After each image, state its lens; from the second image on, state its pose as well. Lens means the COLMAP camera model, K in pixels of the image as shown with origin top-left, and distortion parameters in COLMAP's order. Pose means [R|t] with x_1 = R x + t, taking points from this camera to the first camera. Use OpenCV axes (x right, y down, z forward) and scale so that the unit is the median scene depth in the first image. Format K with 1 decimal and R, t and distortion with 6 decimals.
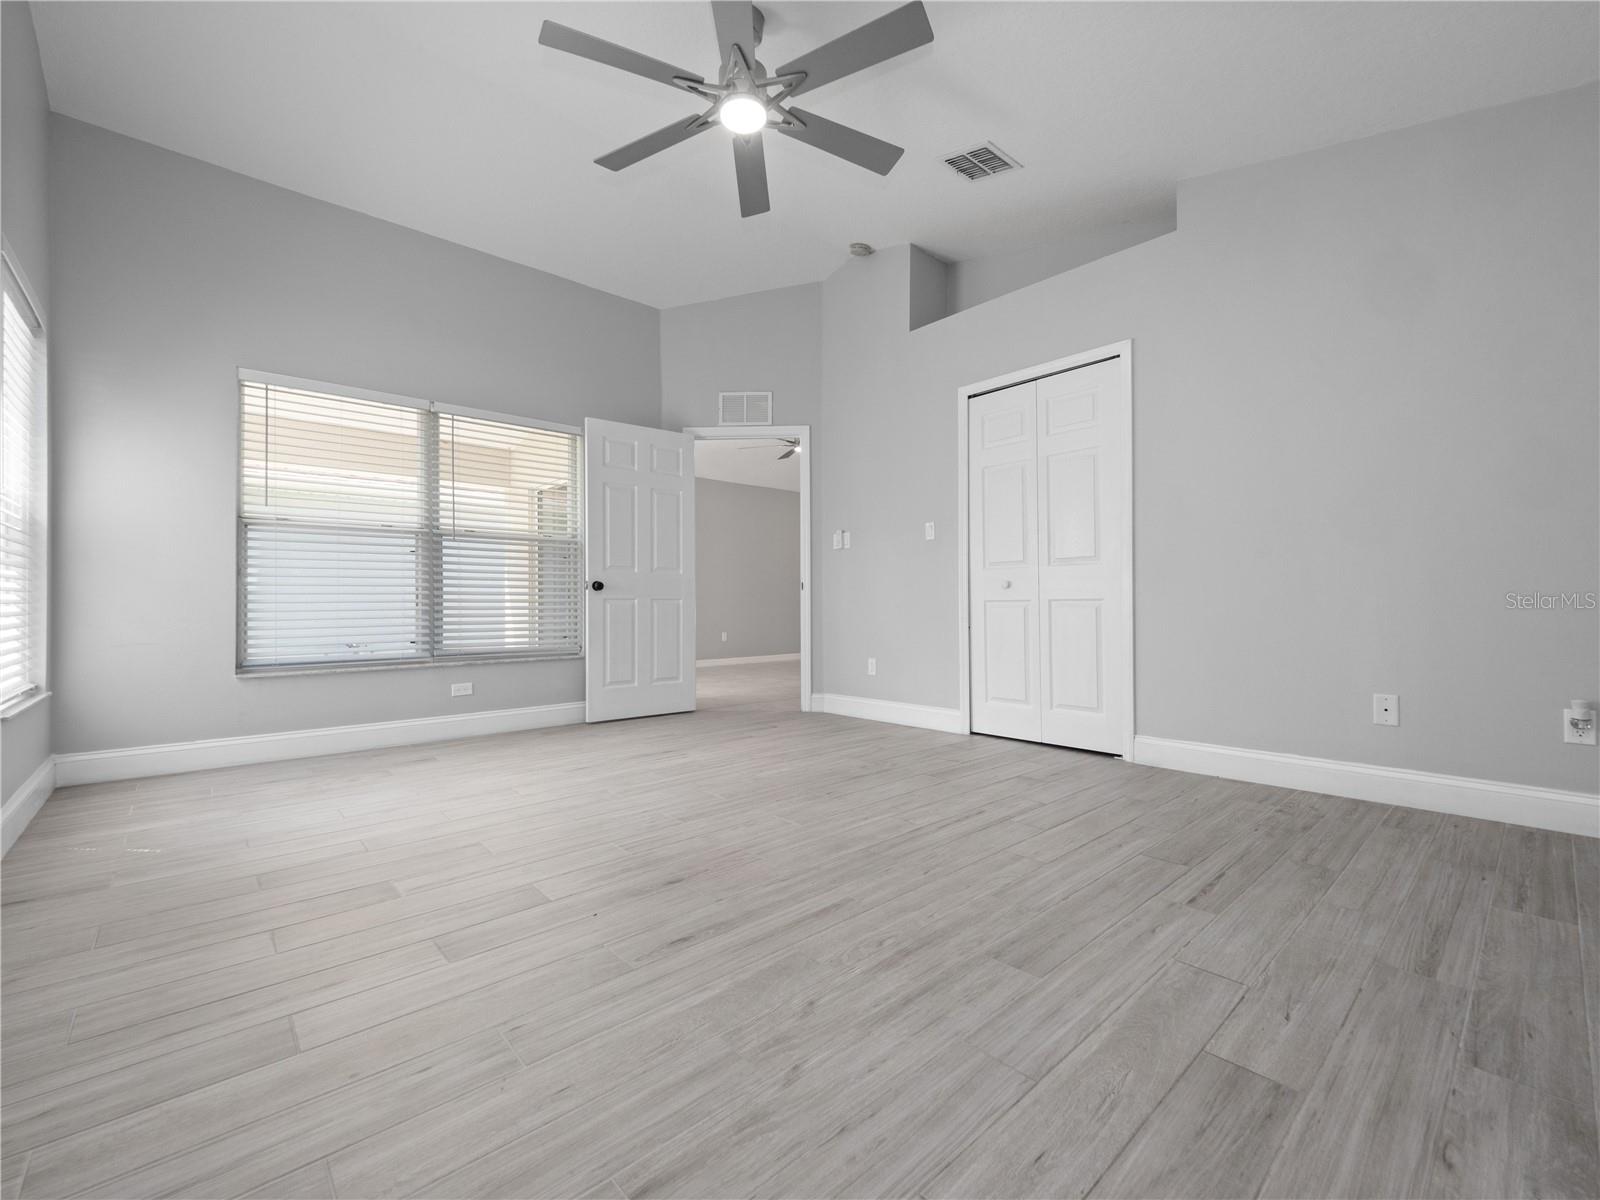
lens RADIAL K [[675.4, 0, 796.3], [0, 675.4, 605.2], [0, 0, 1]] dist [0.001974, -0.003493]
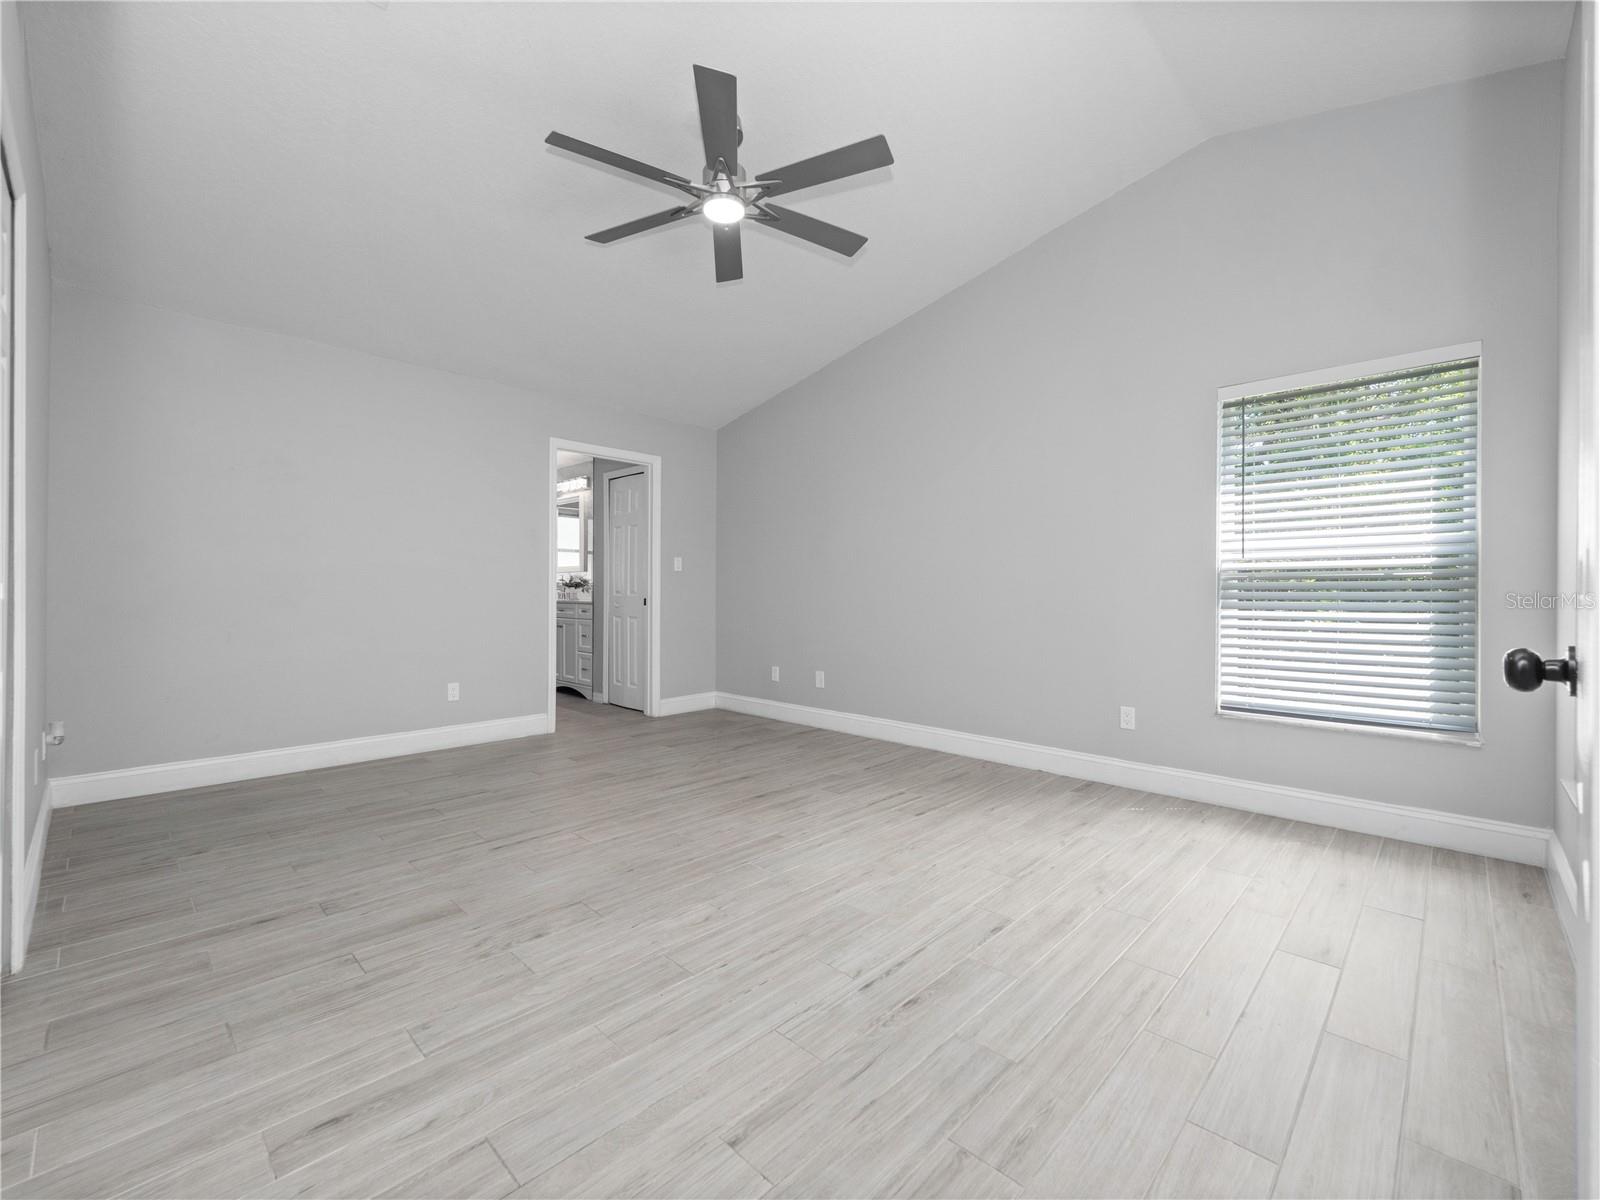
lens RADIAL K [[675.4, 0, 796.3], [0, 675.4, 605.2], [0, 0, 1]] dist [0.001974, -0.003493]
pose [[-0.997081, 0.001694, -0.076329, -0.116514], [0.000416, 0.999859, 0.016761, -0.093410], [0.076346, 0.016680, -0.996942, 2.229829]]
